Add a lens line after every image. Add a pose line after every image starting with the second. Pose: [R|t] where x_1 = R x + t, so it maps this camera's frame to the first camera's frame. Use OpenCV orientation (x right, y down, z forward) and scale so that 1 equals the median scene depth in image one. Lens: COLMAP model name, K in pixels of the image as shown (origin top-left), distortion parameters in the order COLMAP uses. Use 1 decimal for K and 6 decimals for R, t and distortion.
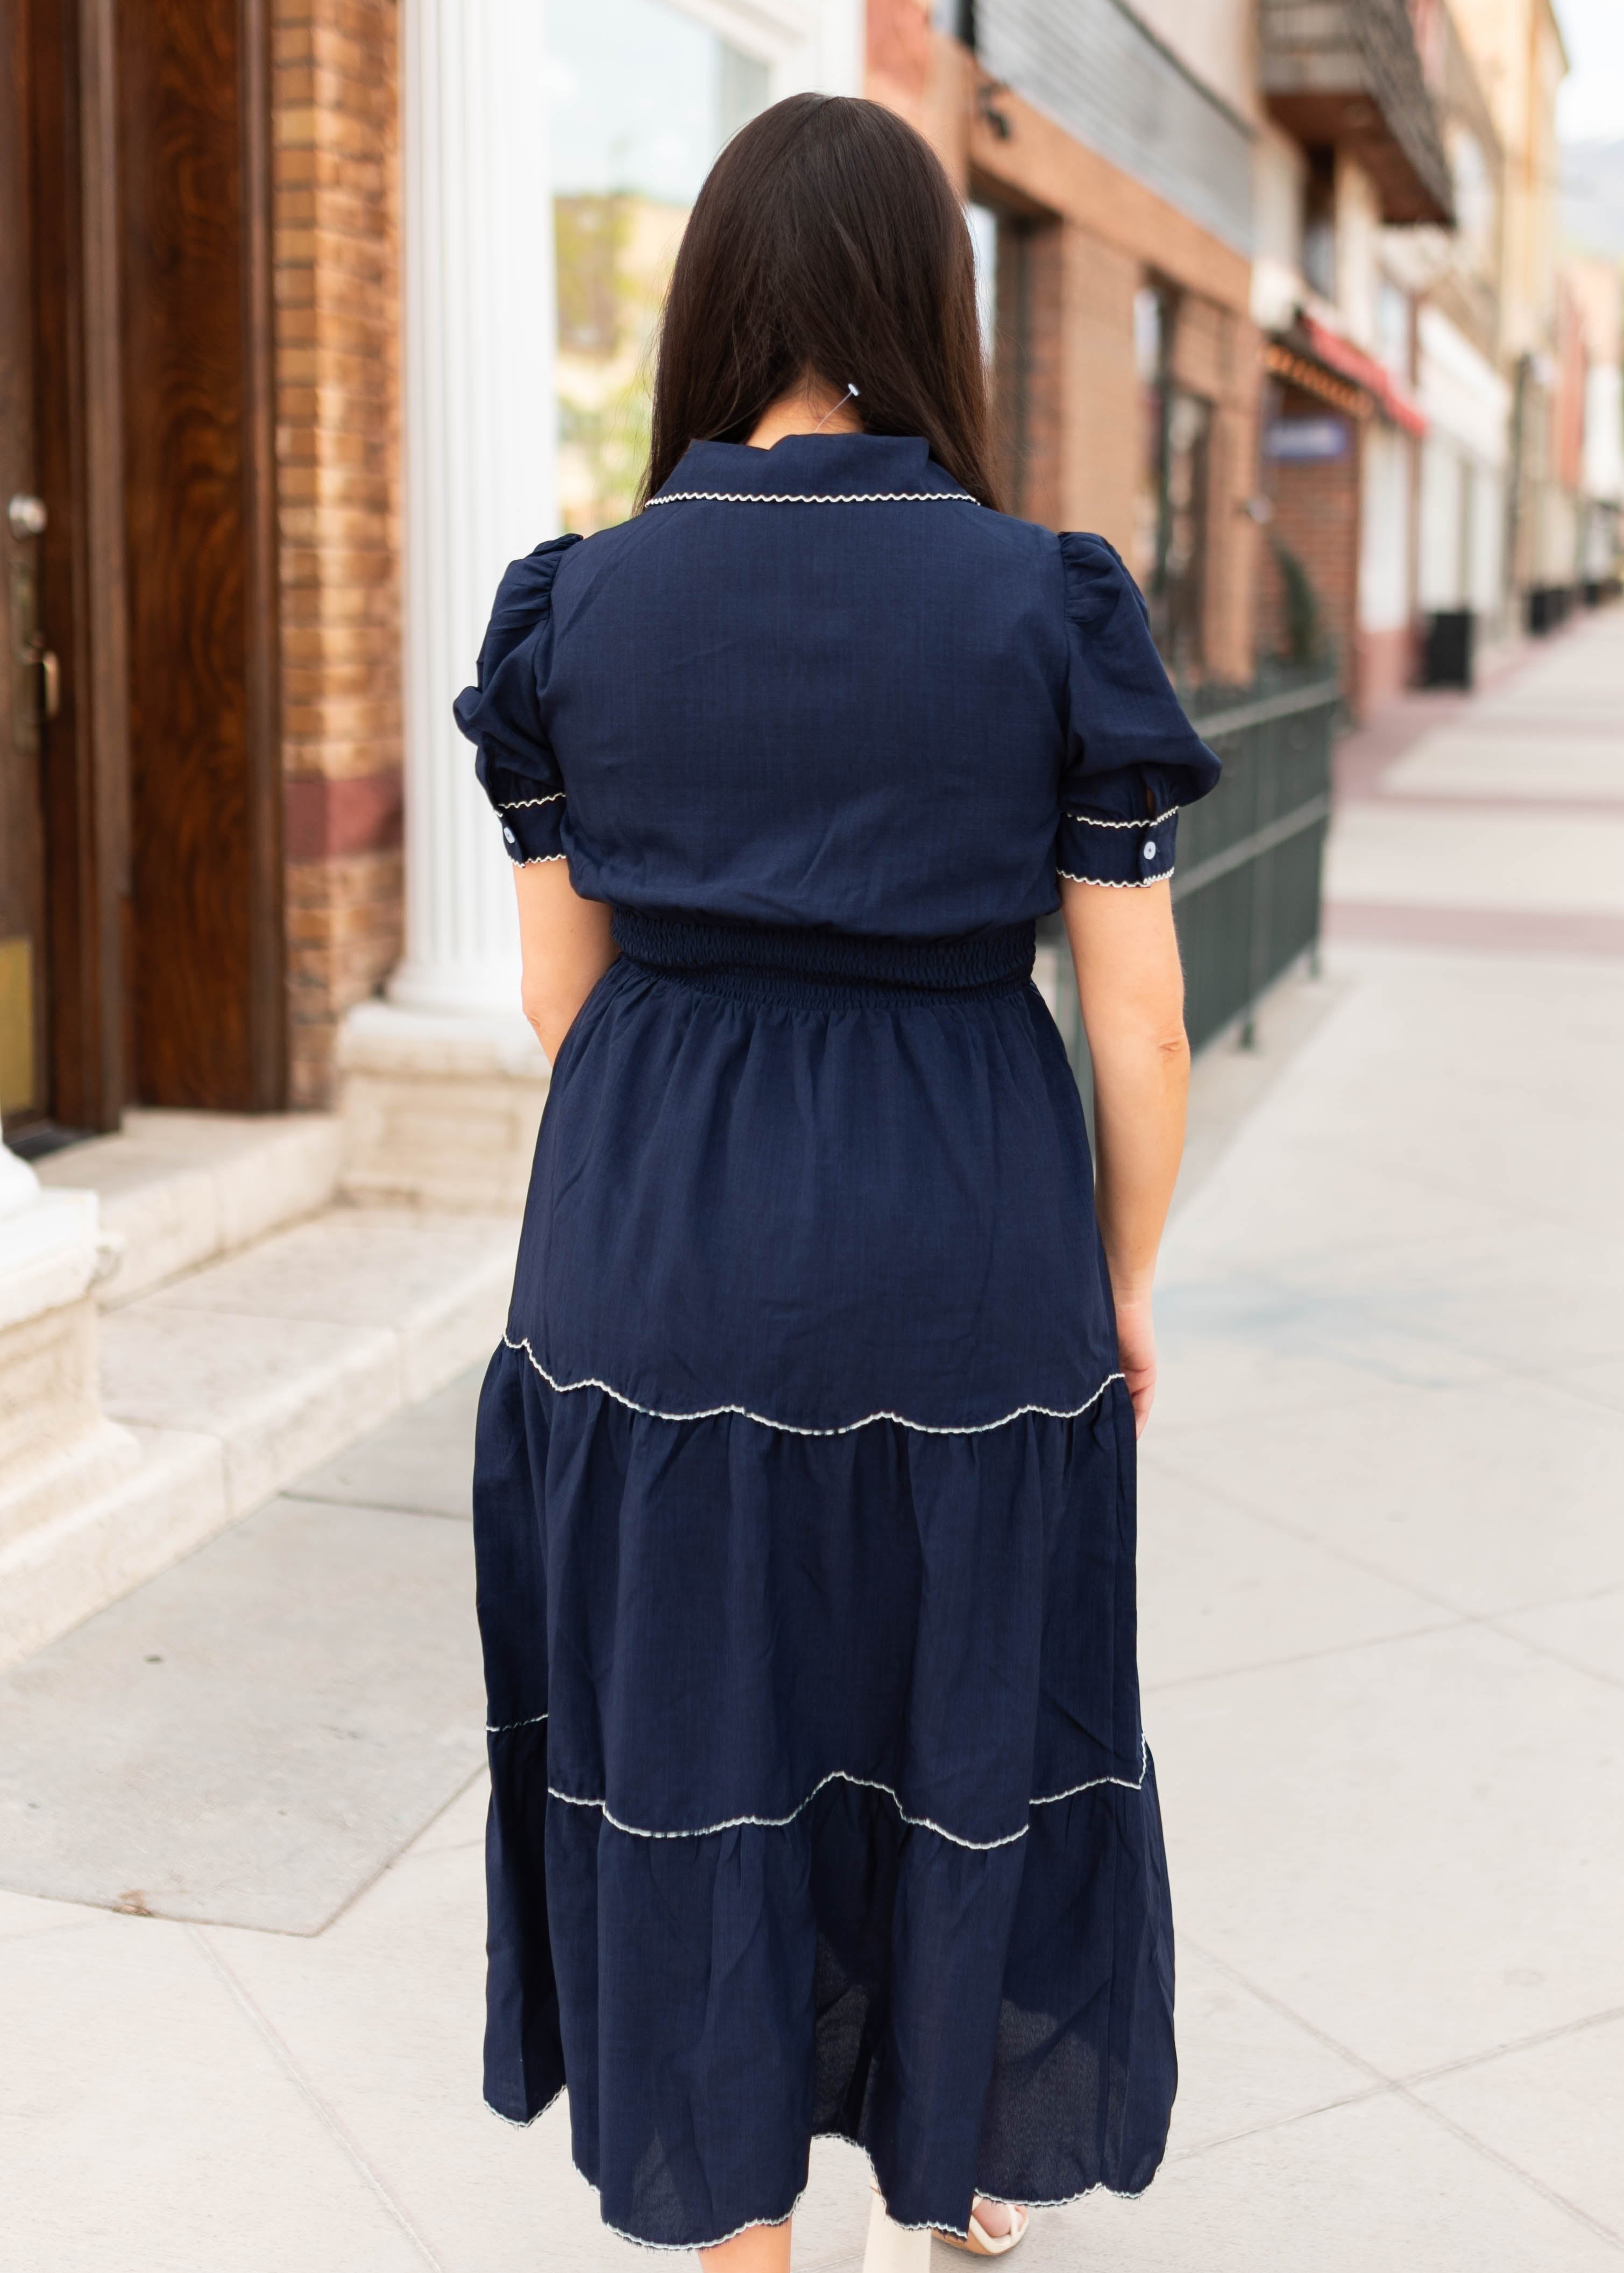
lens RADIAL K [[3056.2, 0, 803.5], [0, 3056.2, 962.8], [0, 0, 1]] dist [-0.004028, 0.013009]
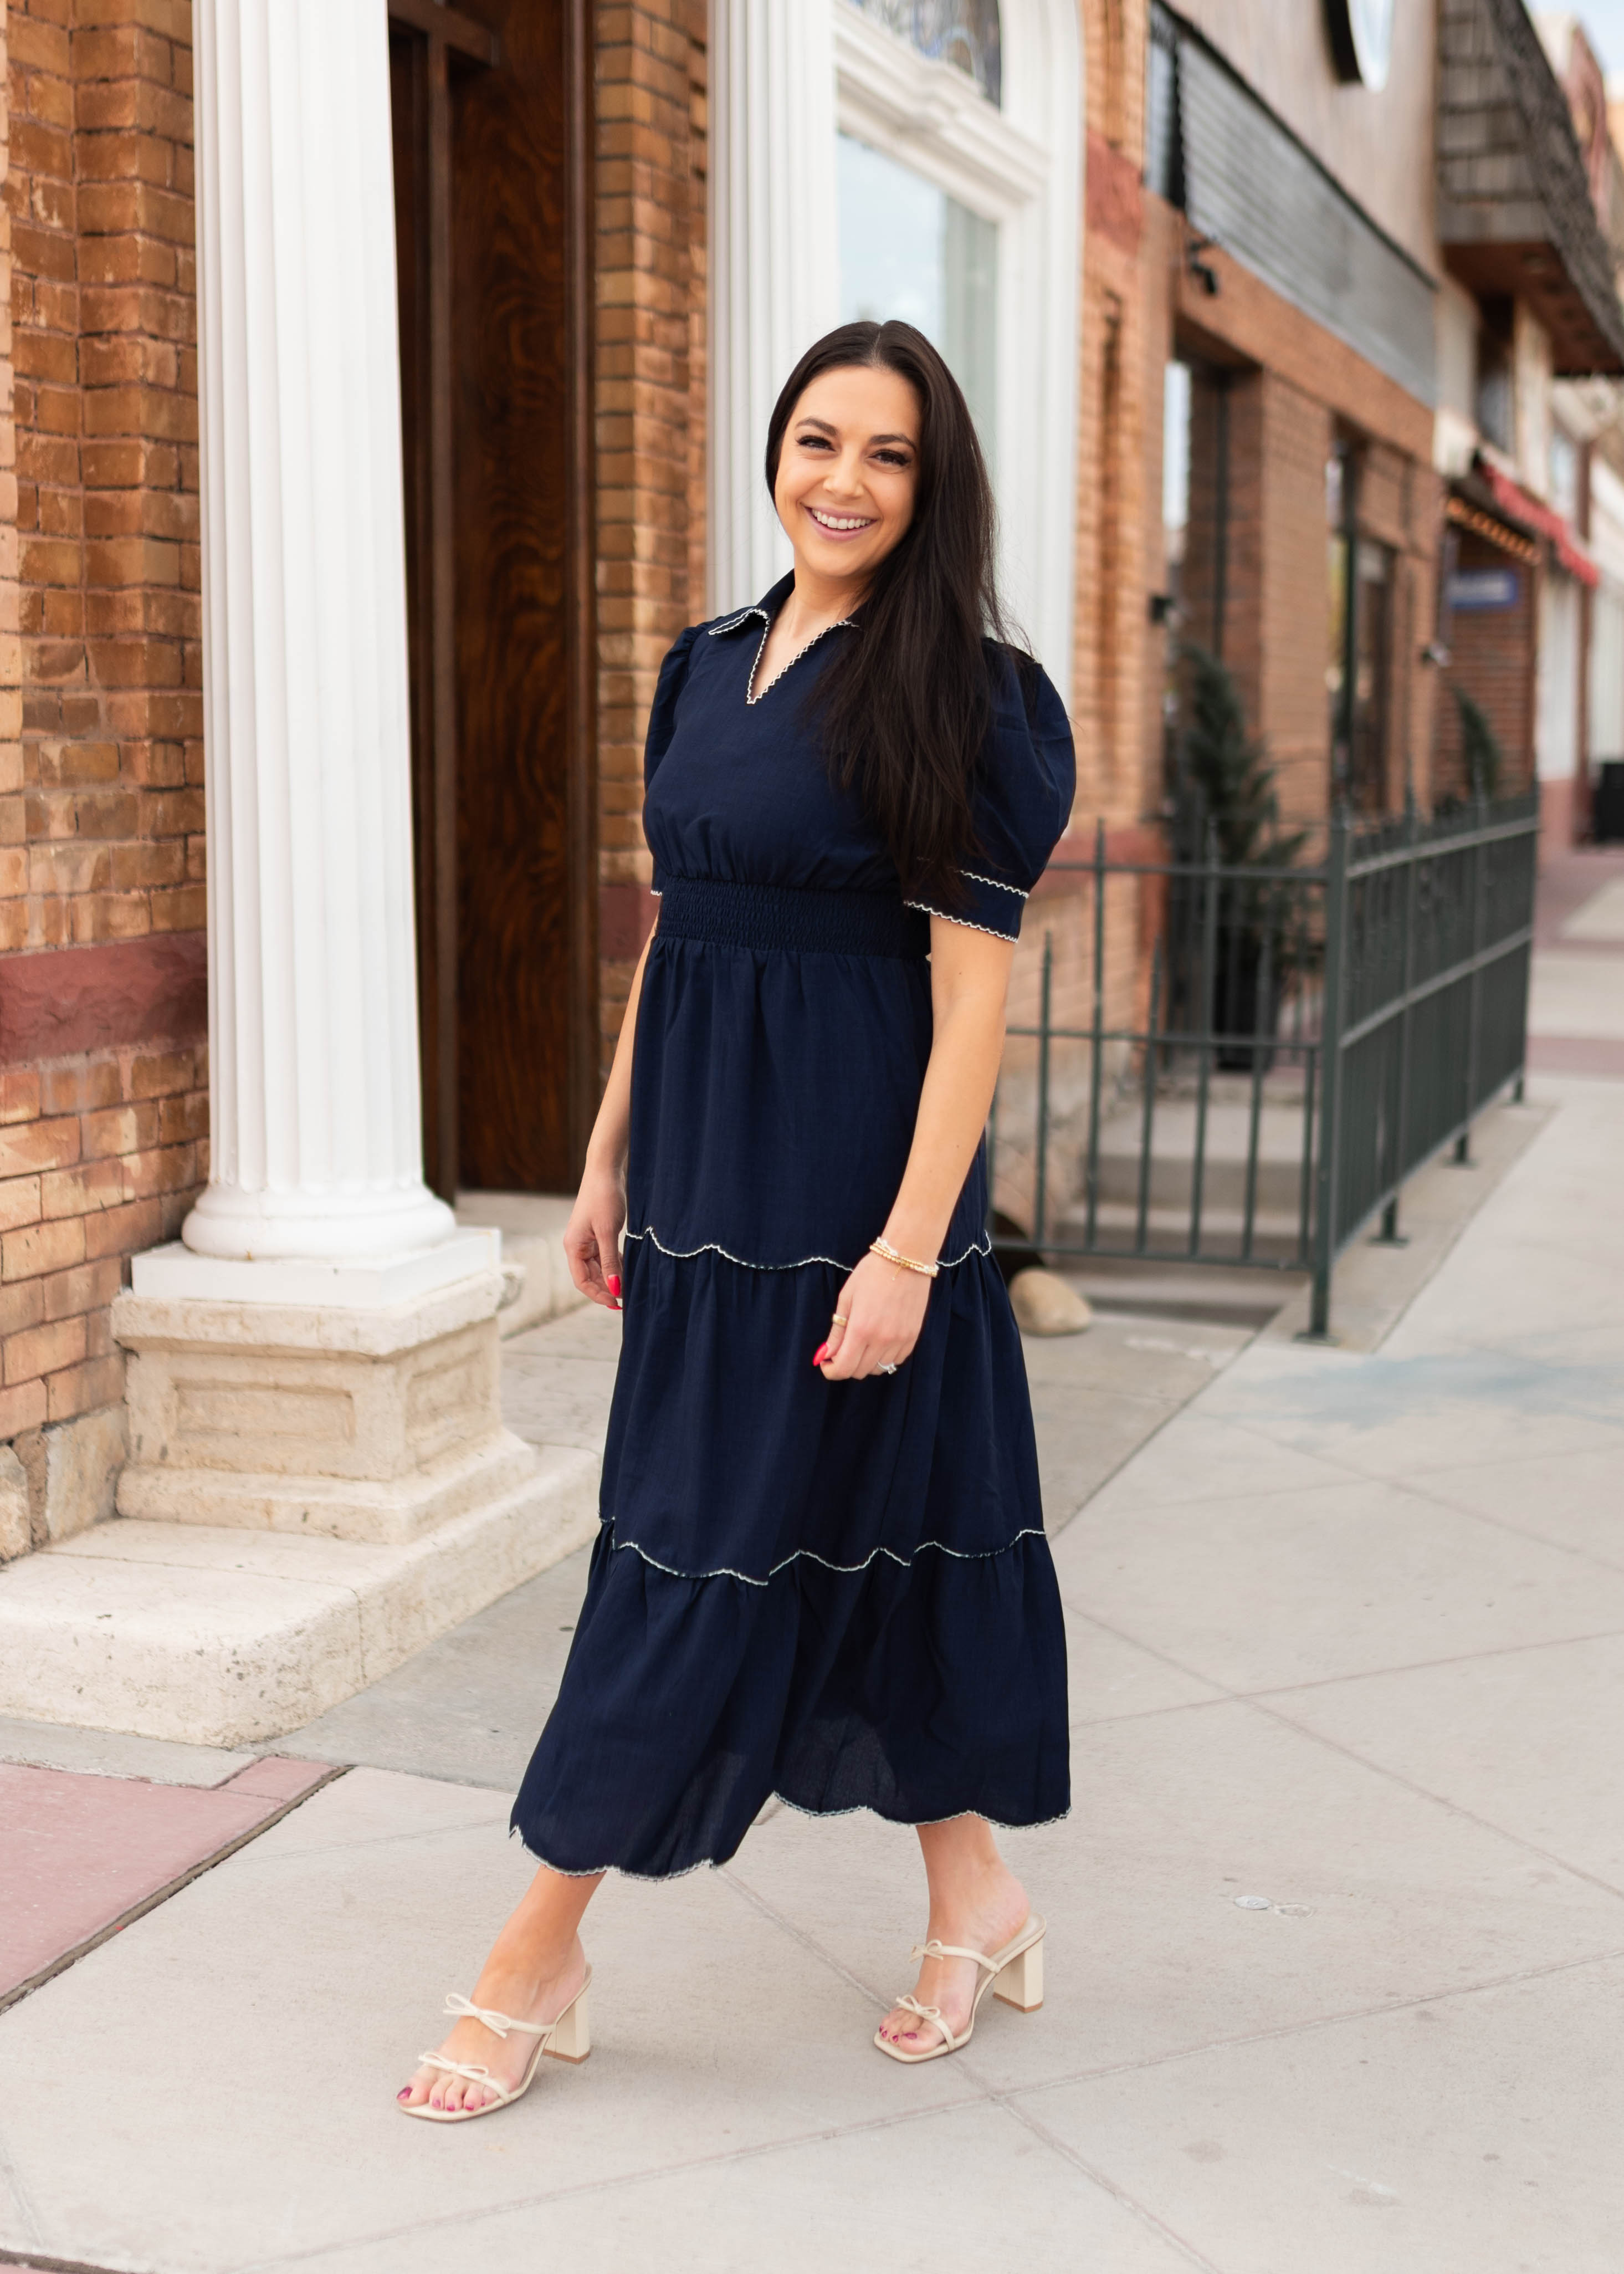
lens RADIAL K [[3135.6, 0, 811.5], [0, 3135.6, 1077.5], [0, 0, 1]] dist [-0.006867, 0.007764]
pose [[0.999169, -0.000294, -0.040749, -0.049598], [-0.000467, 0.999826, -0.018652, 0.029669], [0.040747, 0.018656, 0.998995, -0.113106]]
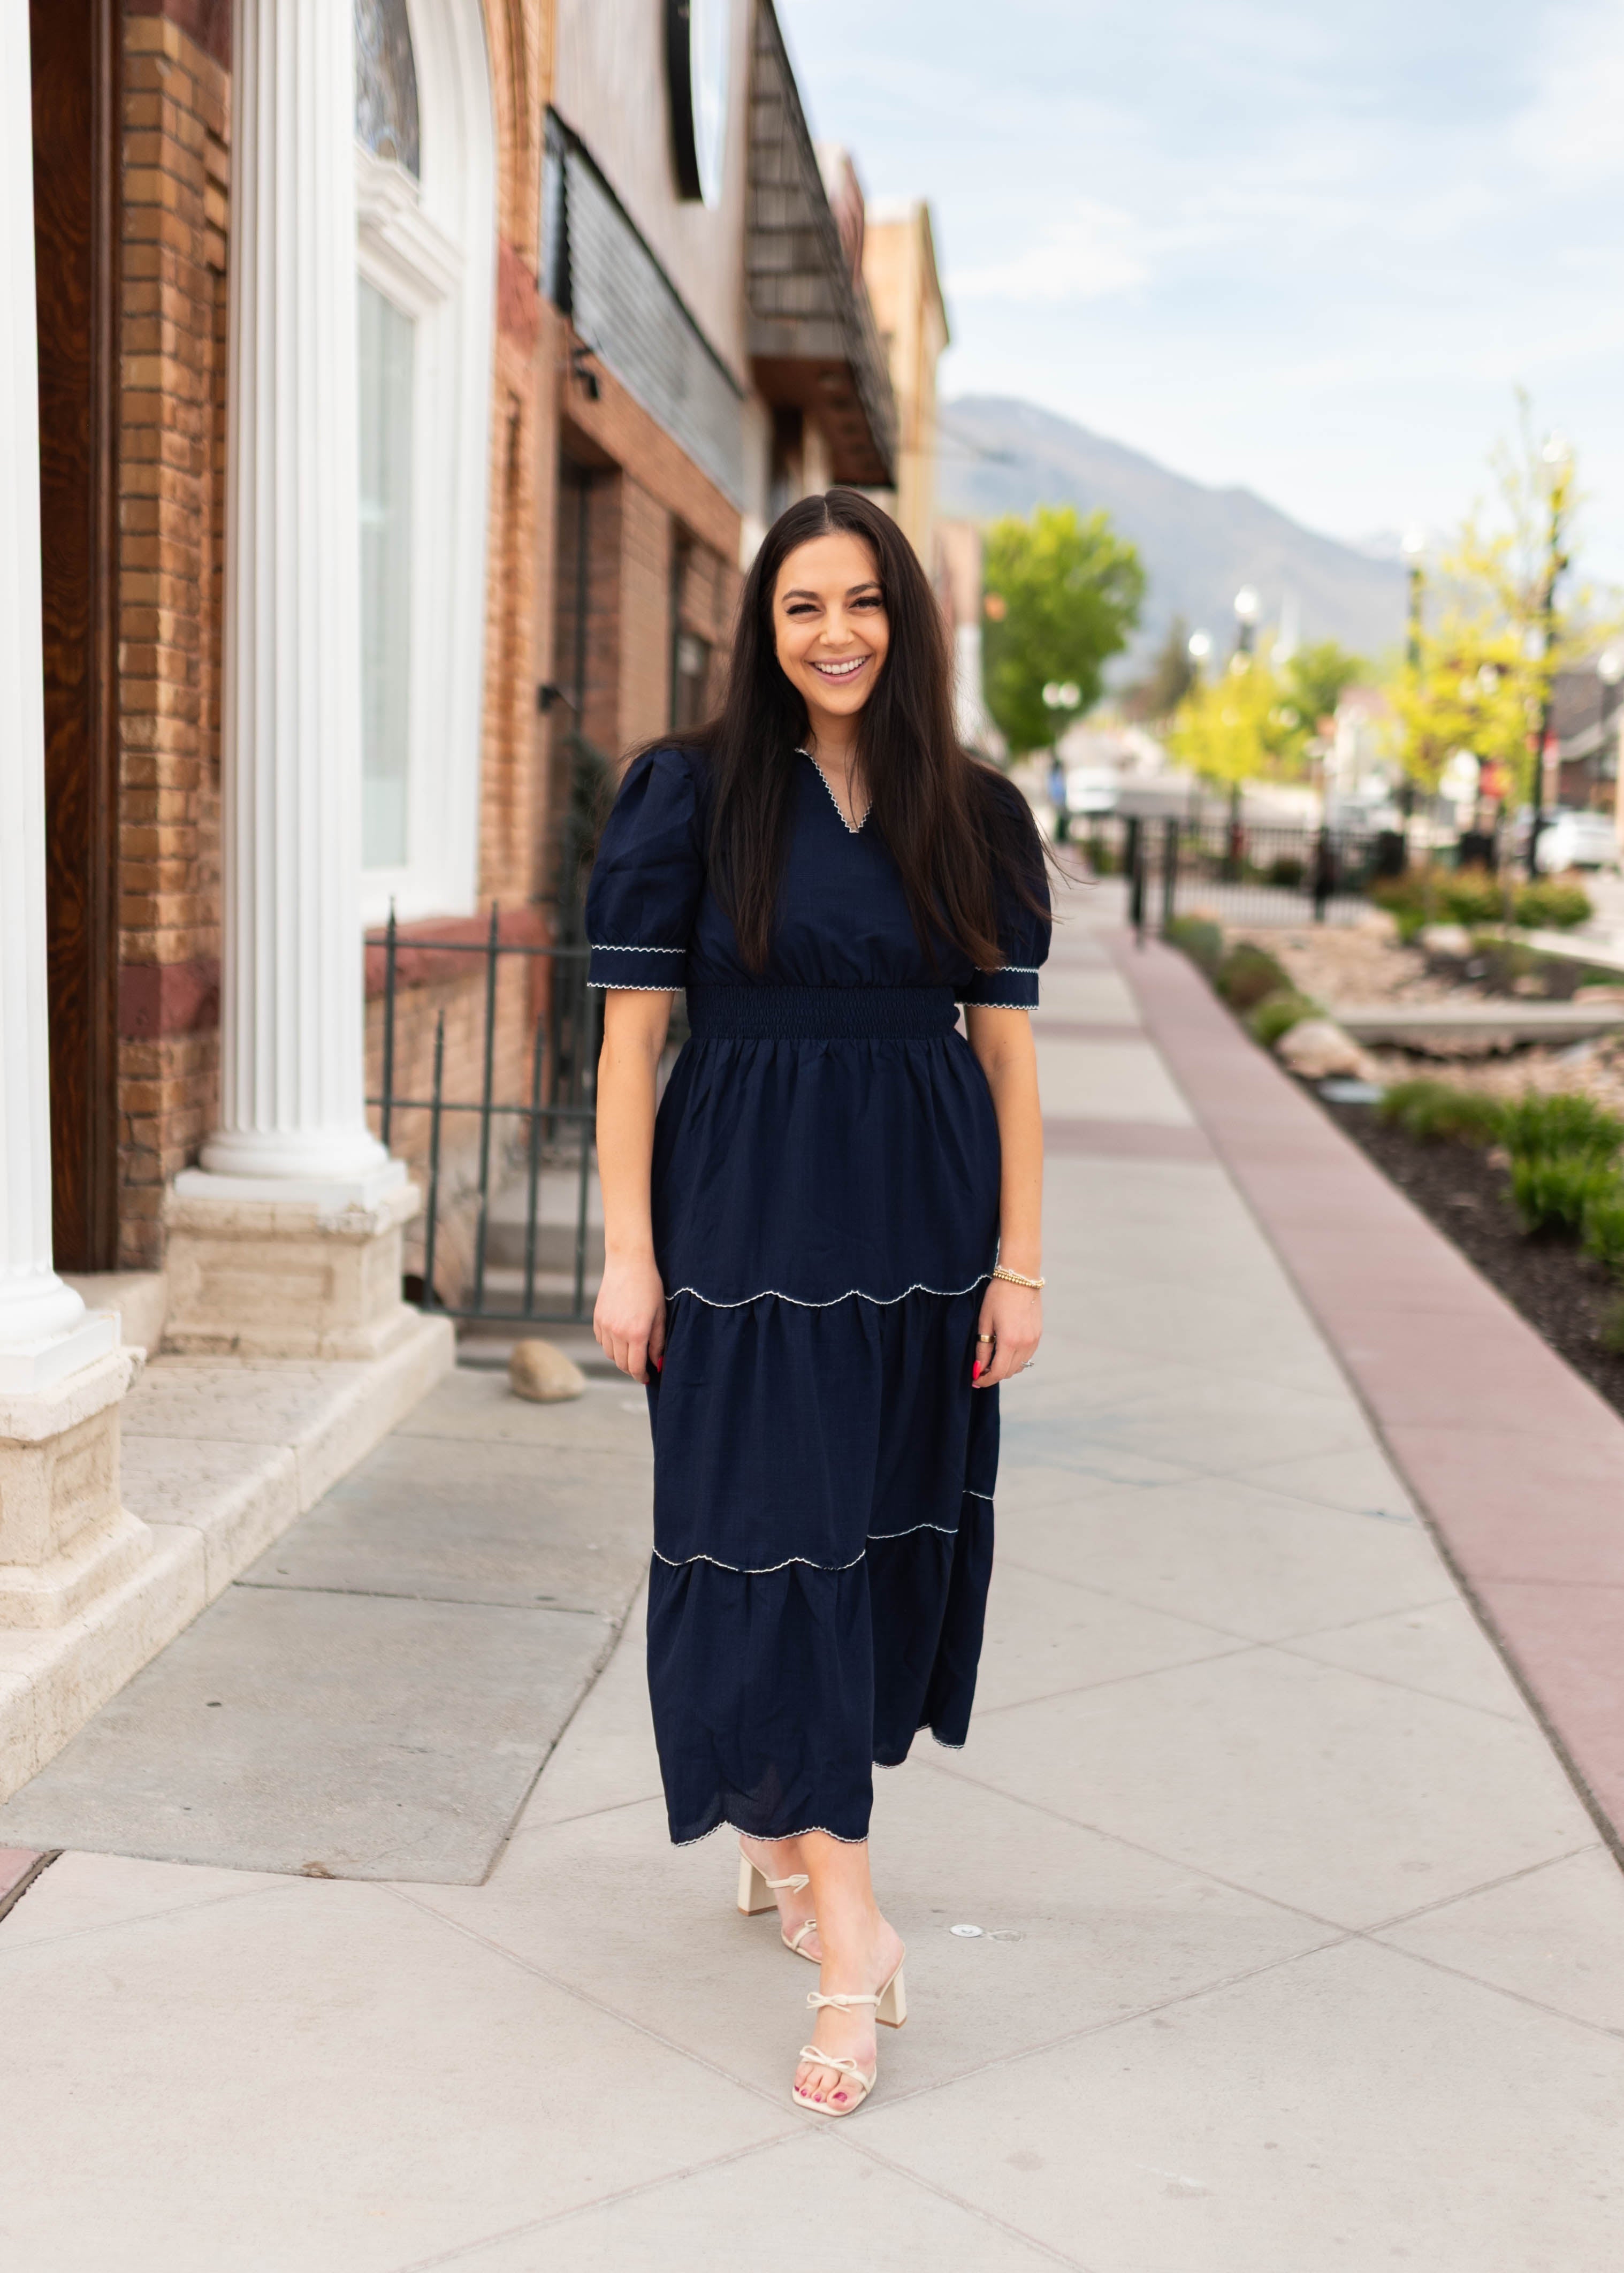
lens RADIAL K [[3026.7, 0, 816.4], [0, 3026.7, 1182.2], [0, 0, 1]] dist [0.000071, 0.007036]
pose [[0.977757, 0.000252, 0.209743, -0.154789], [0.000507, 0.999994, -0.003566, 0.022559], [-0.209743, 0.003593, 0.977750, -0.117459]]
